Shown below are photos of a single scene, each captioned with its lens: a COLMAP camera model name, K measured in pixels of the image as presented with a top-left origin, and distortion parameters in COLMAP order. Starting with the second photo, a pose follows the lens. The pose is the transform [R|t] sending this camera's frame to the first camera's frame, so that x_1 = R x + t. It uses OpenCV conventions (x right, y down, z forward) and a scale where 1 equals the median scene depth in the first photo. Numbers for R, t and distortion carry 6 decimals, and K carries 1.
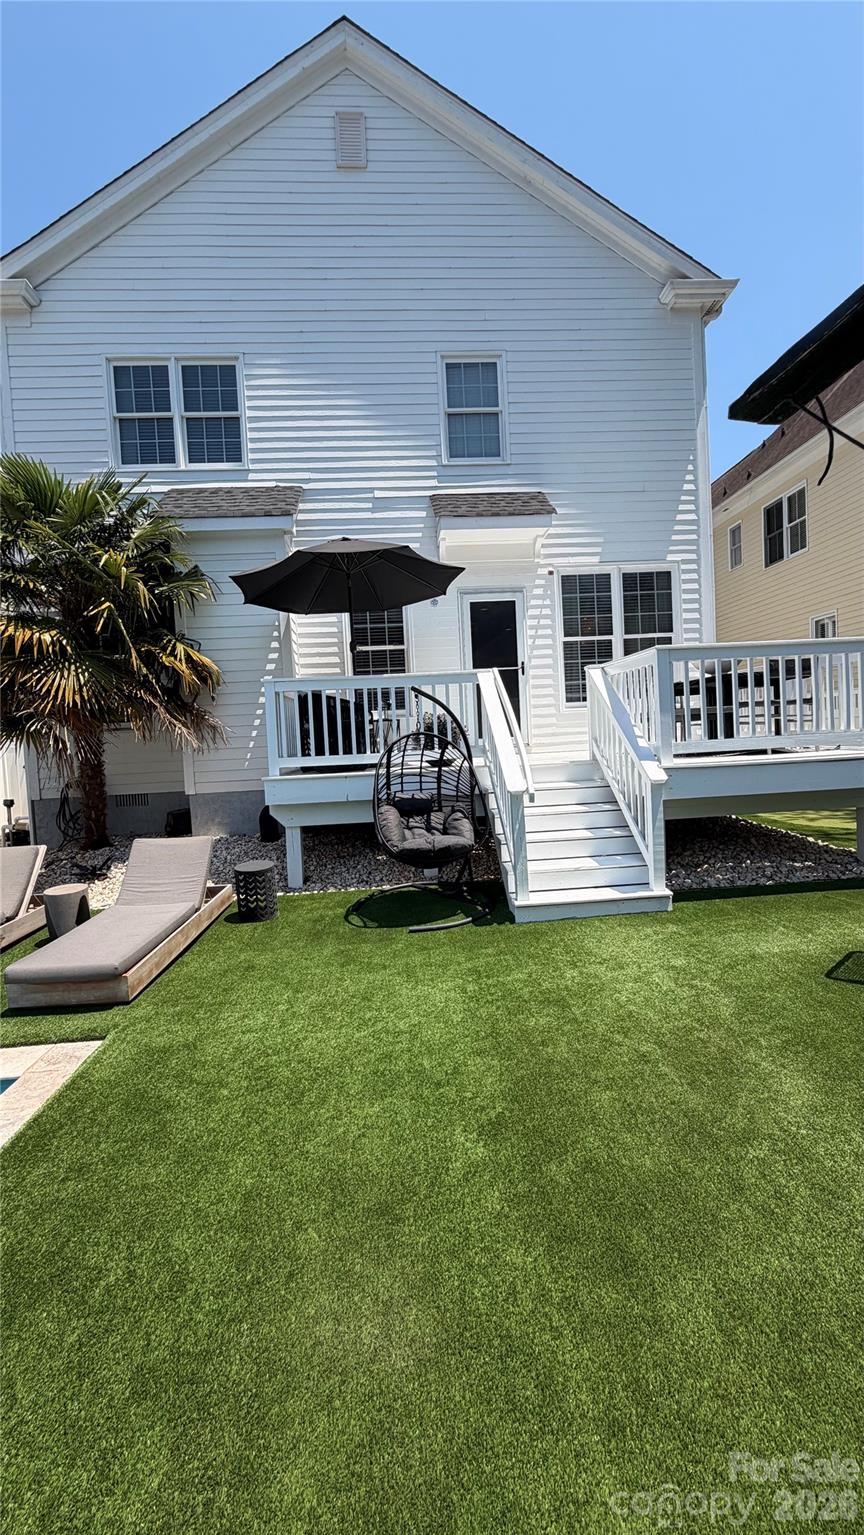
lens RADIAL K [[612.9, 0, 433.3], [0, 612.9, 767.5], [0, 0, 1]] dist [0.003953, -0.000458]
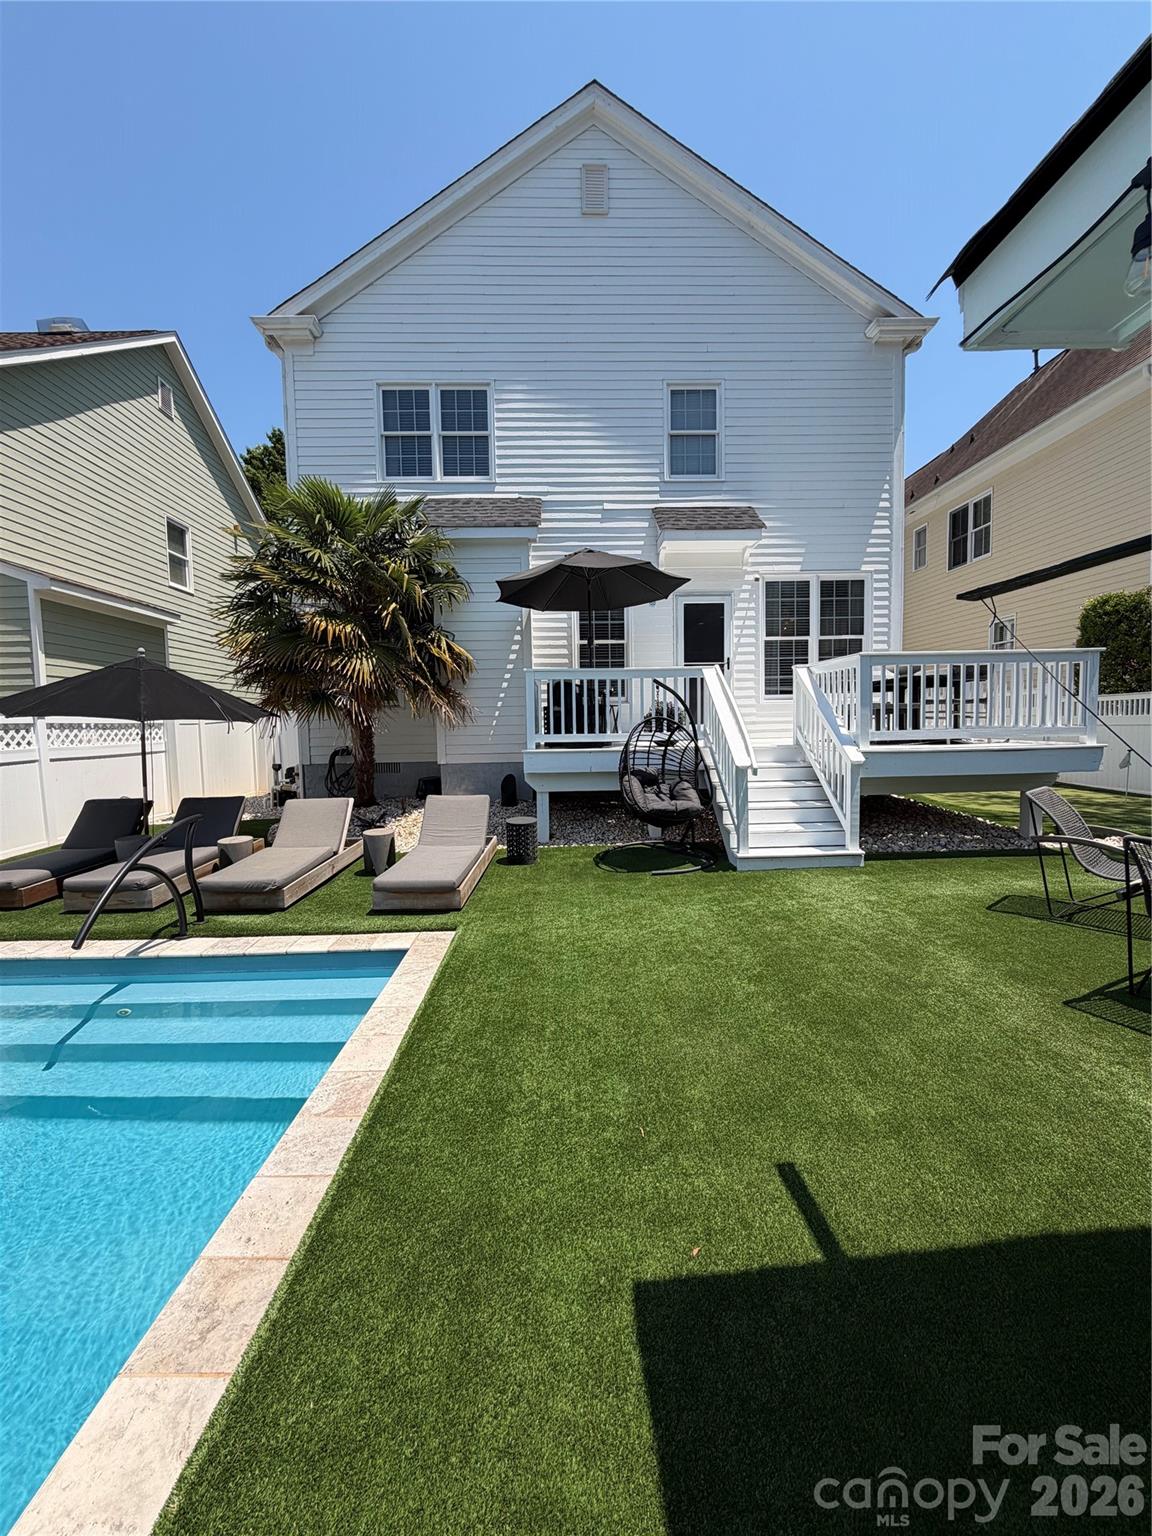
lens RADIAL K [[615.6, 0, 576.8], [0, 615.6, 769.4], [0, 0, 1]] dist [0.002445, 0.000200]
pose [[0.998947, 0.033515, -0.031343, -0.102648], [-0.032699, 0.999122, 0.026196, 0.014786], [0.032194, -0.025143, 0.999165, -0.168966]]
